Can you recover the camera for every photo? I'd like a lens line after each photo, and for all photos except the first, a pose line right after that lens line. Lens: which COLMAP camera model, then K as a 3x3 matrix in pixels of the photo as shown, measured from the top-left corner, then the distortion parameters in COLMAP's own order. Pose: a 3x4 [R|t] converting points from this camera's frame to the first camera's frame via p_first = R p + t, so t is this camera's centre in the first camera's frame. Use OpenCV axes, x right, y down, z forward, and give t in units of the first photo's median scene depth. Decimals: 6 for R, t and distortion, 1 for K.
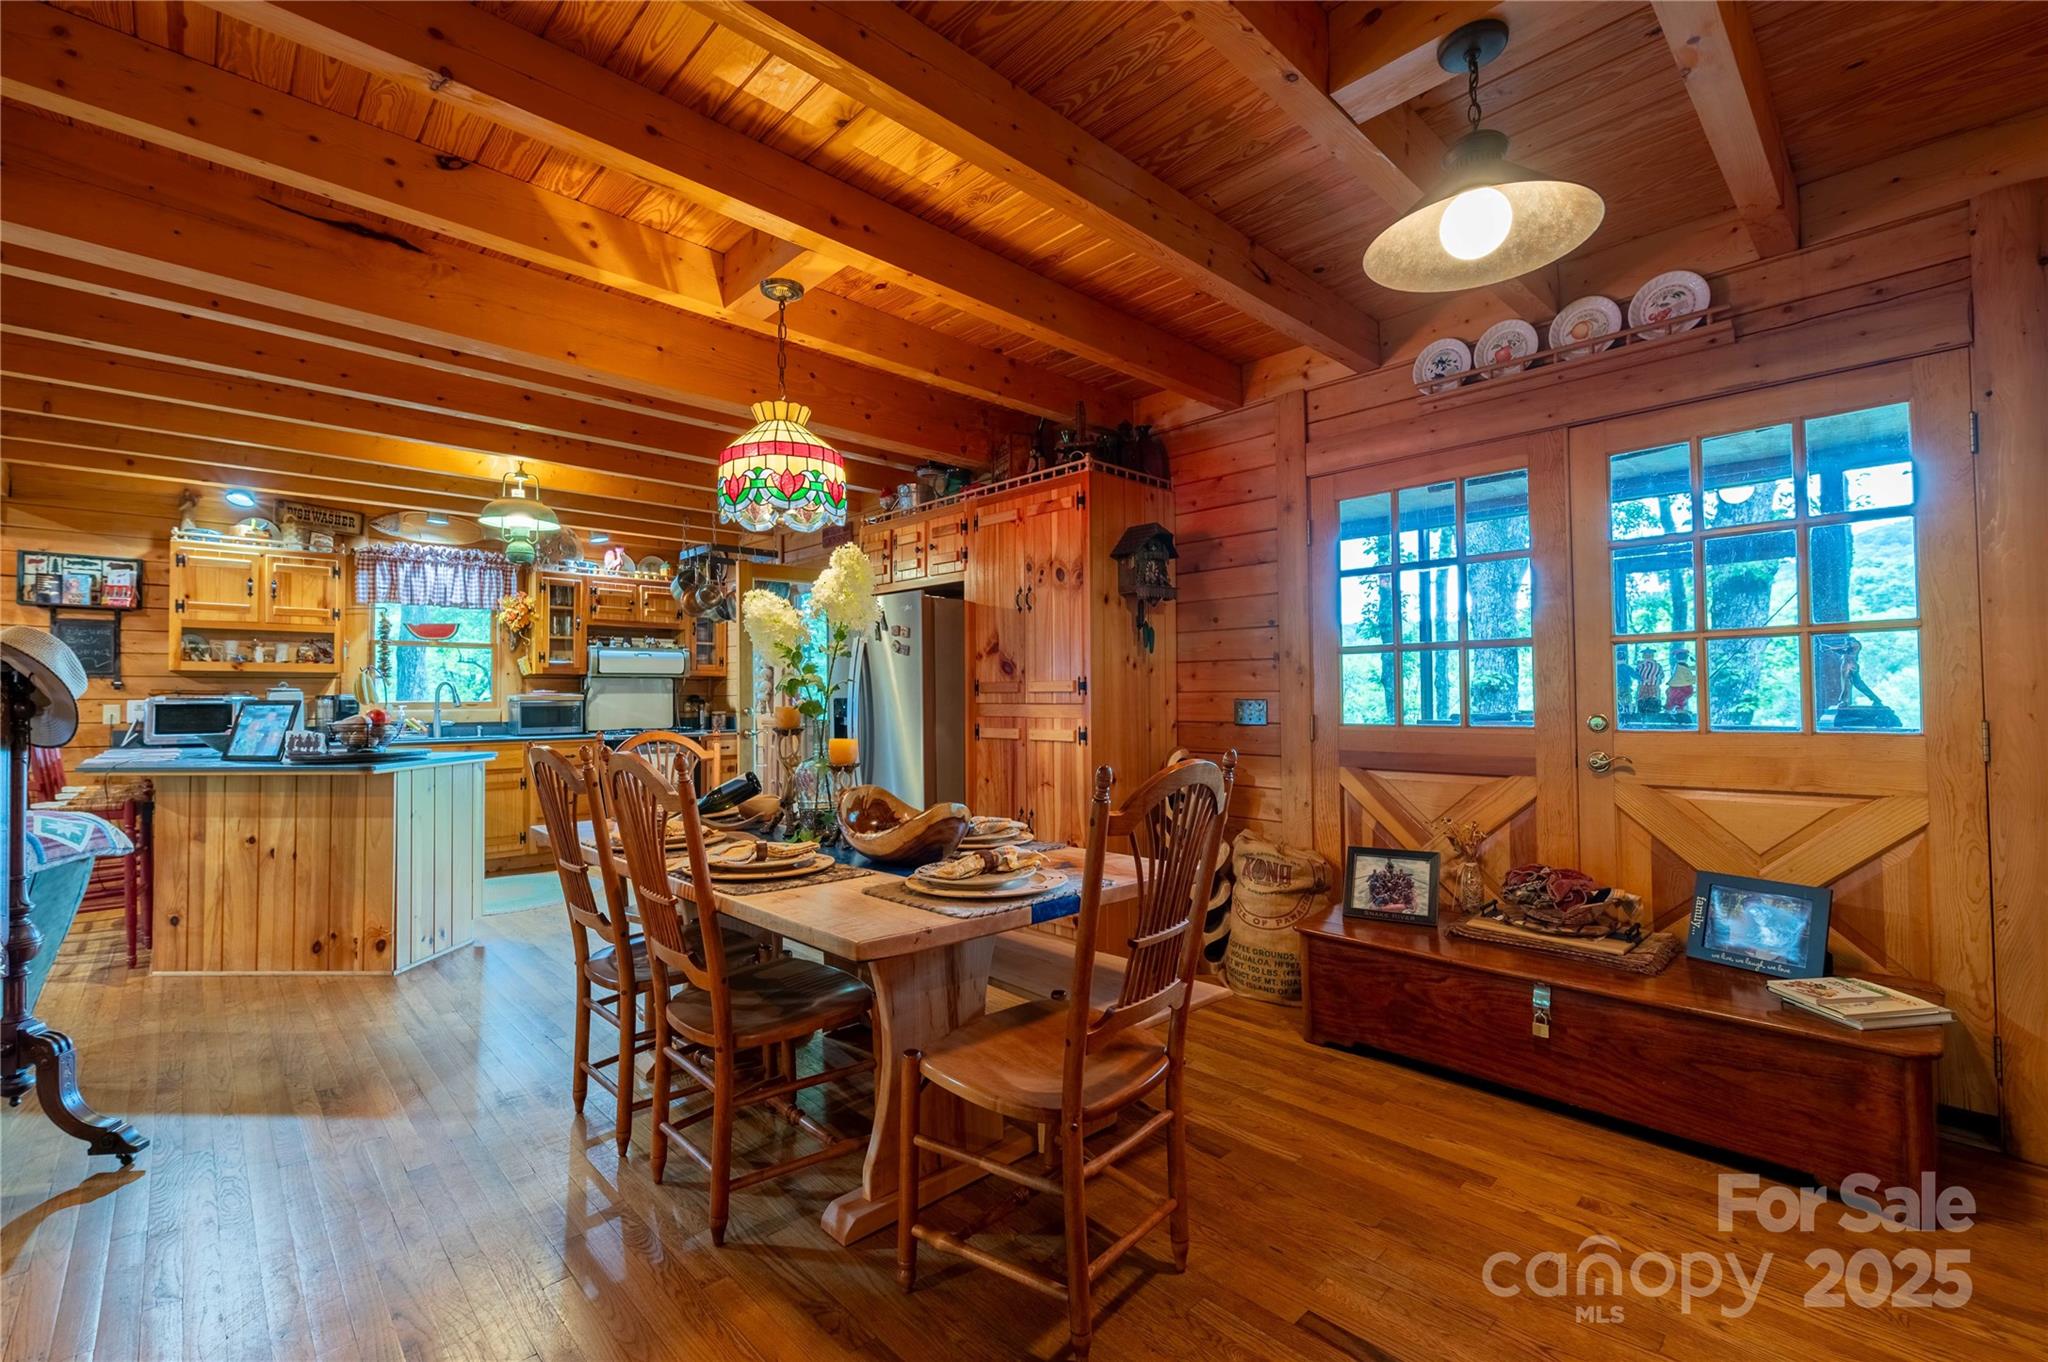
lens RADIAL K [[869.2, 0, 1026.2], [0, 869.2, 675.2], [0, 0, 1]] dist [0.003438, -0.001015]
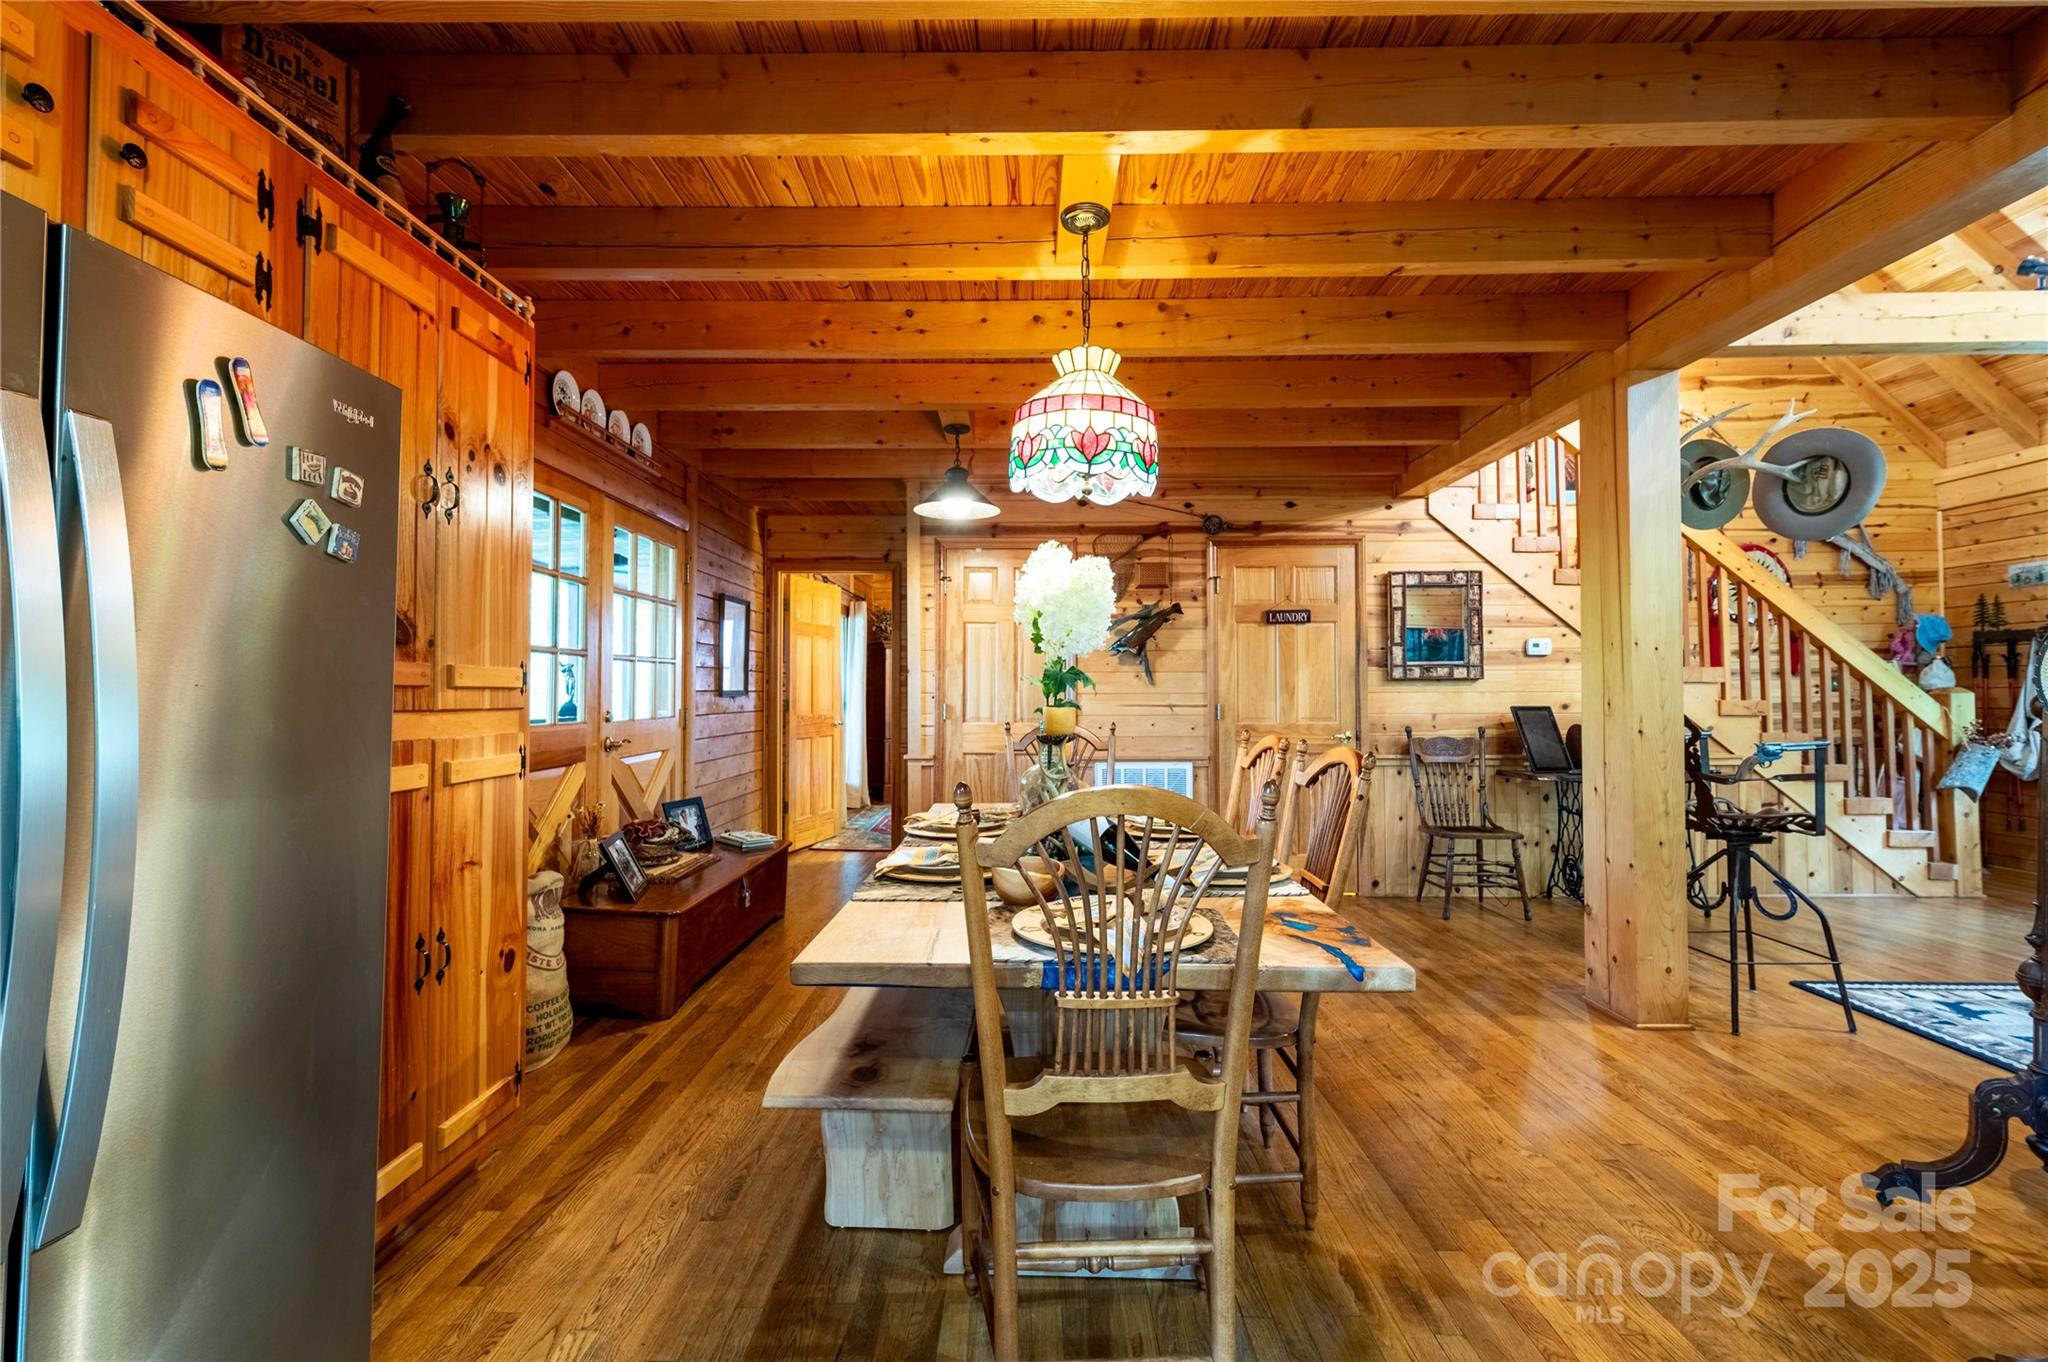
lens RADIAL K [[869.2, 0, 1021.7], [0, 869.2, 674.4], [0, 0, 1]] dist [0.003438, -0.001015]
pose [[-0.712741, 0.021279, 0.701105, -0.481905], [-0.014734, 0.998865, -0.045294, 0.025441], [-0.701273, -0.042613, -0.711618, 0.950883]]
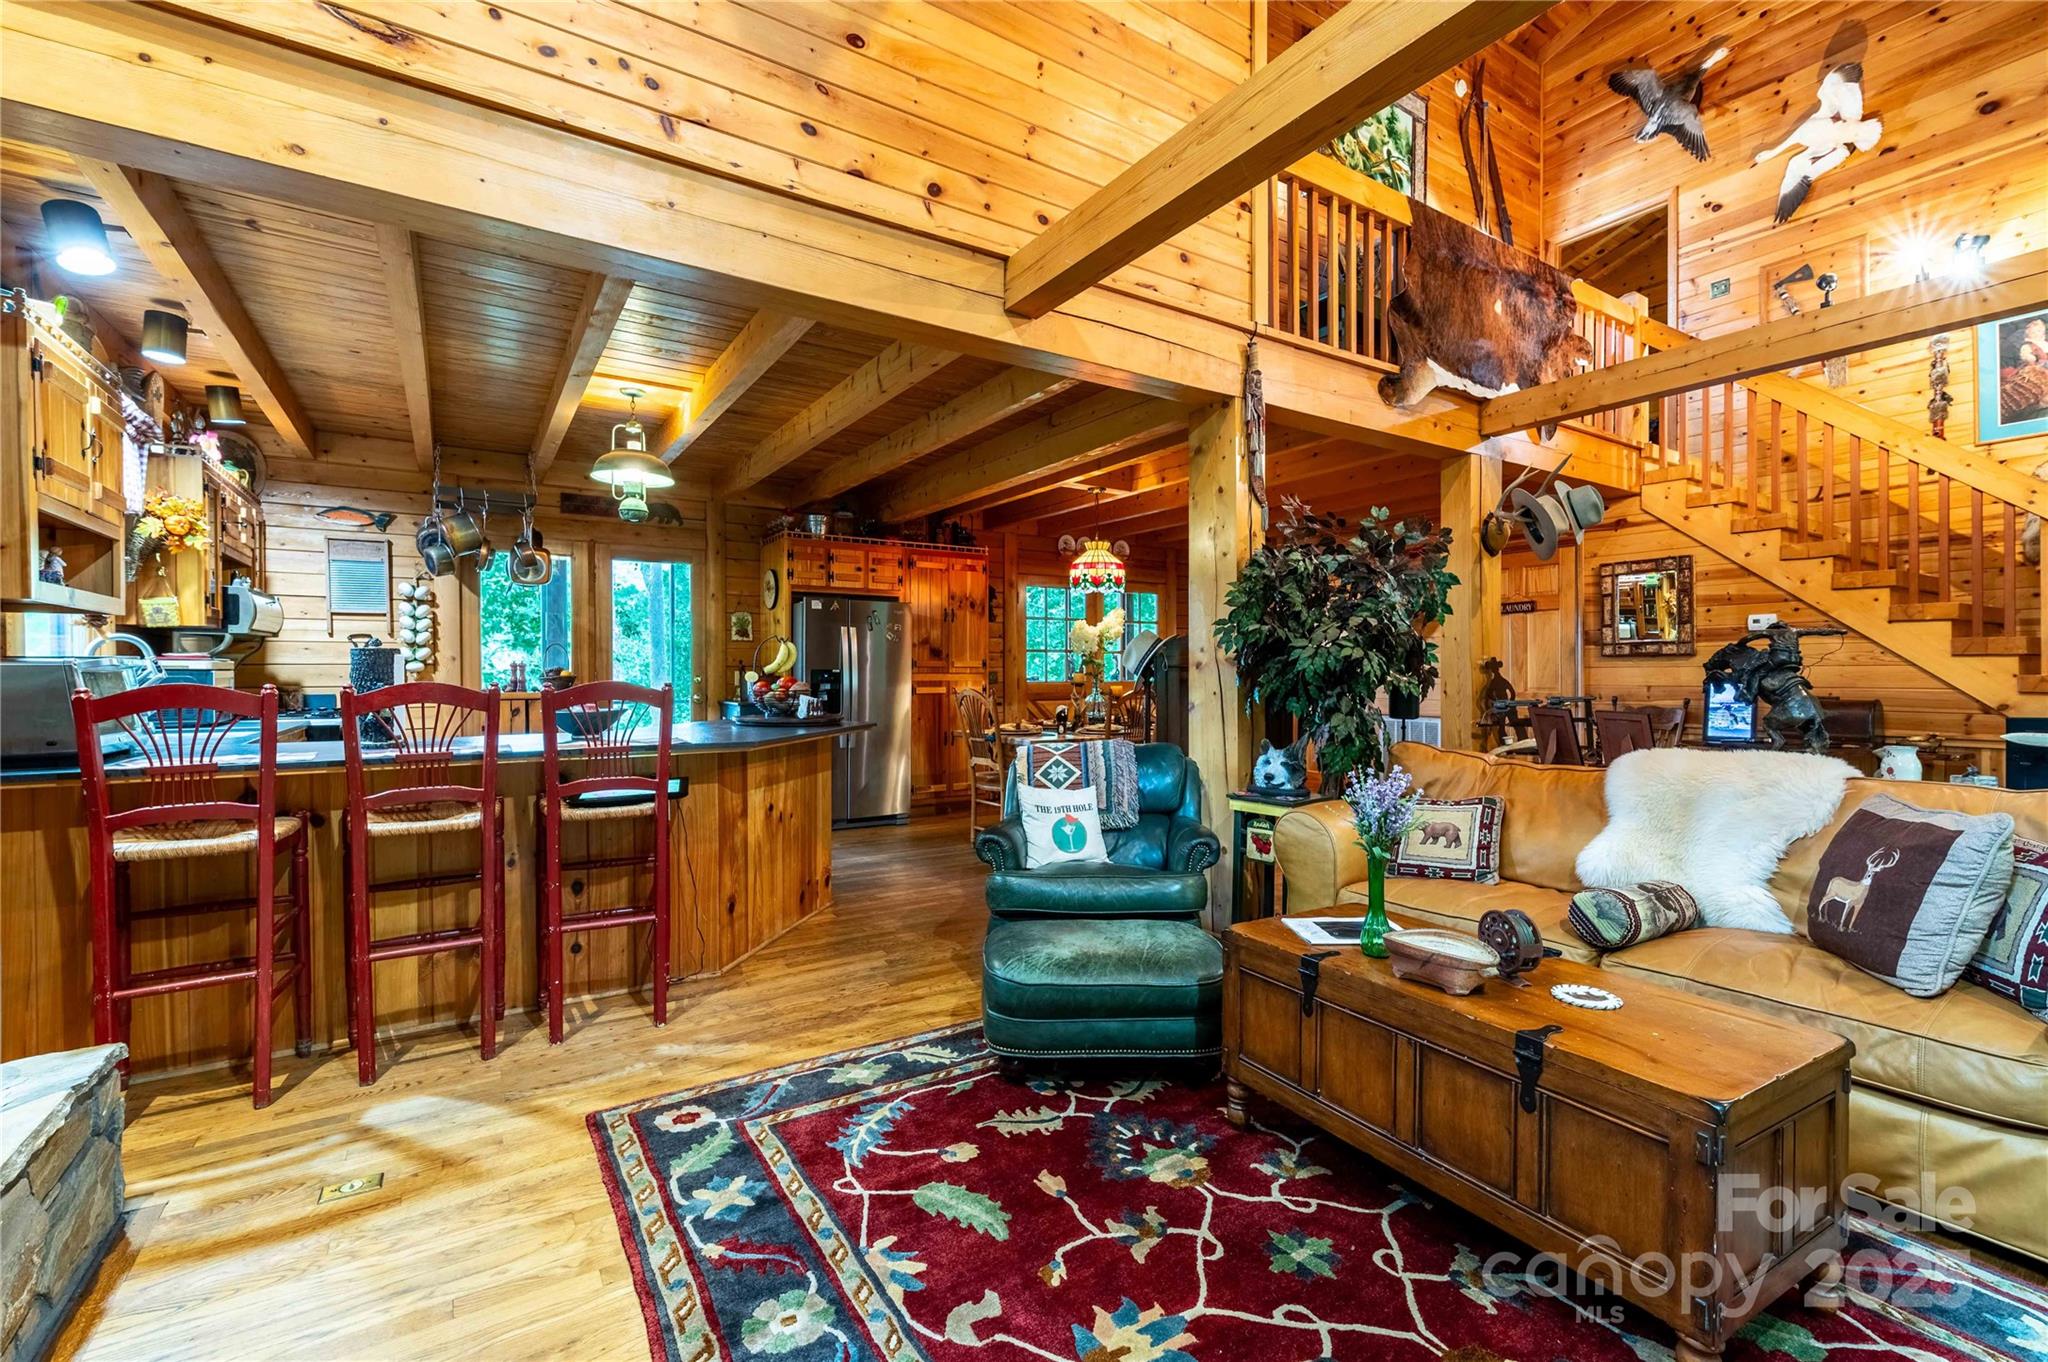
lens RADIAL K [[869.2, 0, 1024.9], [0, 869.2, 679.2], [0, 0, 1]] dist [0.003438, -0.001015]
pose [[0.187530, -0.004315, 0.982249, -1.483308], [-0.026925, 0.999592, 0.009532, 0.019932], [-0.981890, -0.028235, 0.187337, 0.434053]]
